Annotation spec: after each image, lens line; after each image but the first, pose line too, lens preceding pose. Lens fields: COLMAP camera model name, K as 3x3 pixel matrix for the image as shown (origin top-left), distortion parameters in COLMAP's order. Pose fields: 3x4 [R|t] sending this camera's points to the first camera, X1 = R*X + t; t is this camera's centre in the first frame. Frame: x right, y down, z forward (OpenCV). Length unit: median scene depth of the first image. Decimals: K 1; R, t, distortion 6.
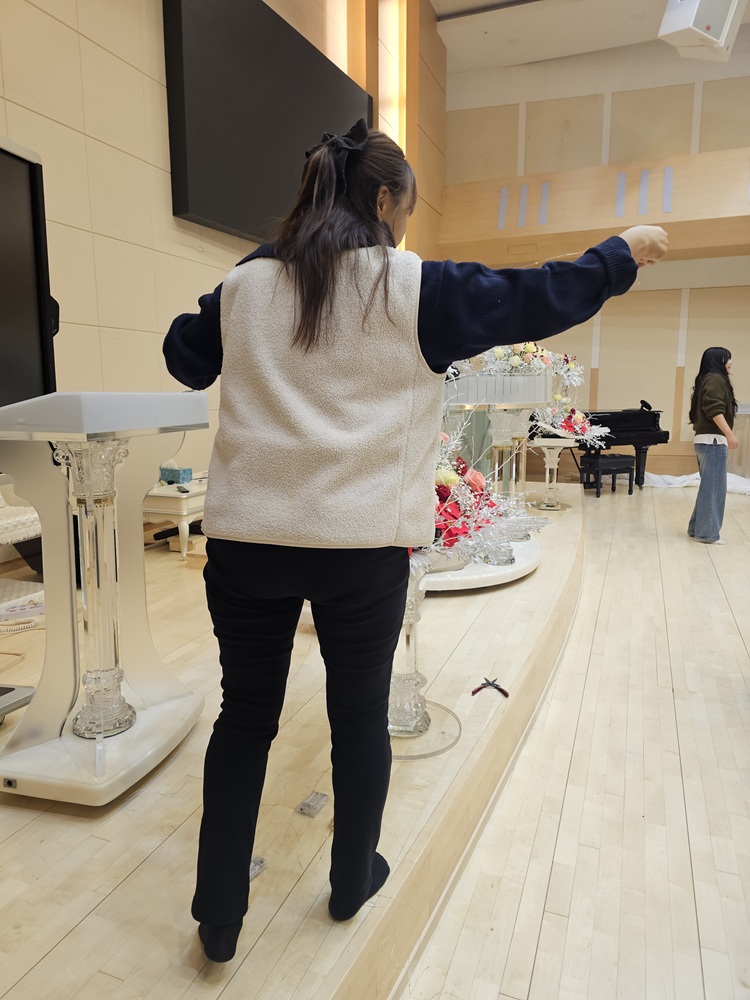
lens RADIAL K [[680.6, 0, 368.6], [0, 680.6, 495.2], [0, 0, 1]] dist [0.009525, -0.006819]
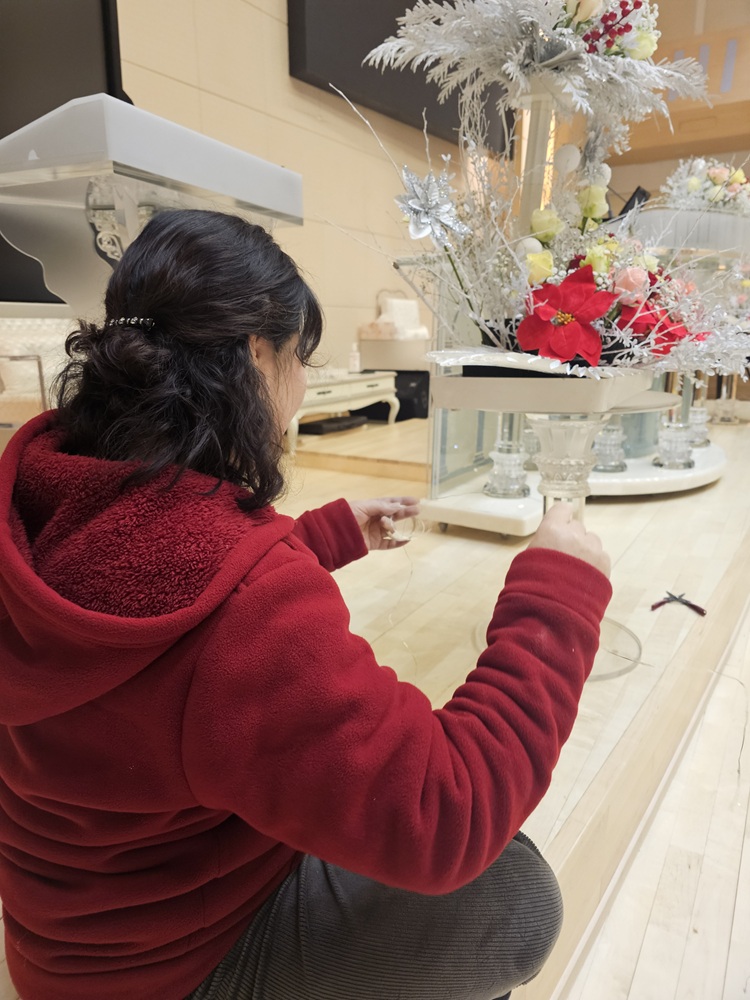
lens RADIAL K [[680.6, 0, 377.6], [0, 680.6, 504.1], [0, 0, 1]] dist [0.009525, -0.006819]
pose [[0.985572, 0.035389, -0.165515, -0.021419], [-0.021453, 0.996130, 0.085238, 0.120432], [0.167891, -0.080458, 0.982517, 0.231452]]
